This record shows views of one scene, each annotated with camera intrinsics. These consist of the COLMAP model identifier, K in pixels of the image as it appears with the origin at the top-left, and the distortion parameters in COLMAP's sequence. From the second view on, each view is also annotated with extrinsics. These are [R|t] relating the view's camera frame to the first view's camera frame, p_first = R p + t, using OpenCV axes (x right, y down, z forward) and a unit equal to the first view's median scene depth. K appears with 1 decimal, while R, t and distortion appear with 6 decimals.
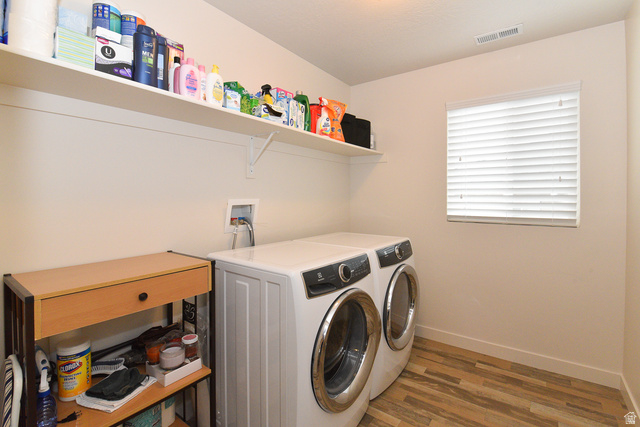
lens RADIAL K [[281.1, 0, 320.9], [0, 281.1, 209.4], [0, 0, 1]] dist [-0.002107, -0.000323]
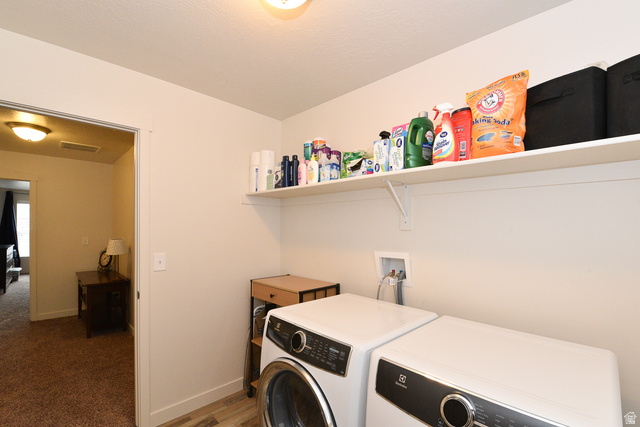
lens RADIAL K [[293.3, 0, 318.5], [0, 293.3, 232.3], [0, 0, 1]] dist [-0.000780, -0.000113]
pose [[-0.132163, 0.006471, -0.991207, 0.802370], [-0.052704, 0.998518, 0.013546, -0.112100], [0.989826, 0.054031, -0.131626, 0.931469]]
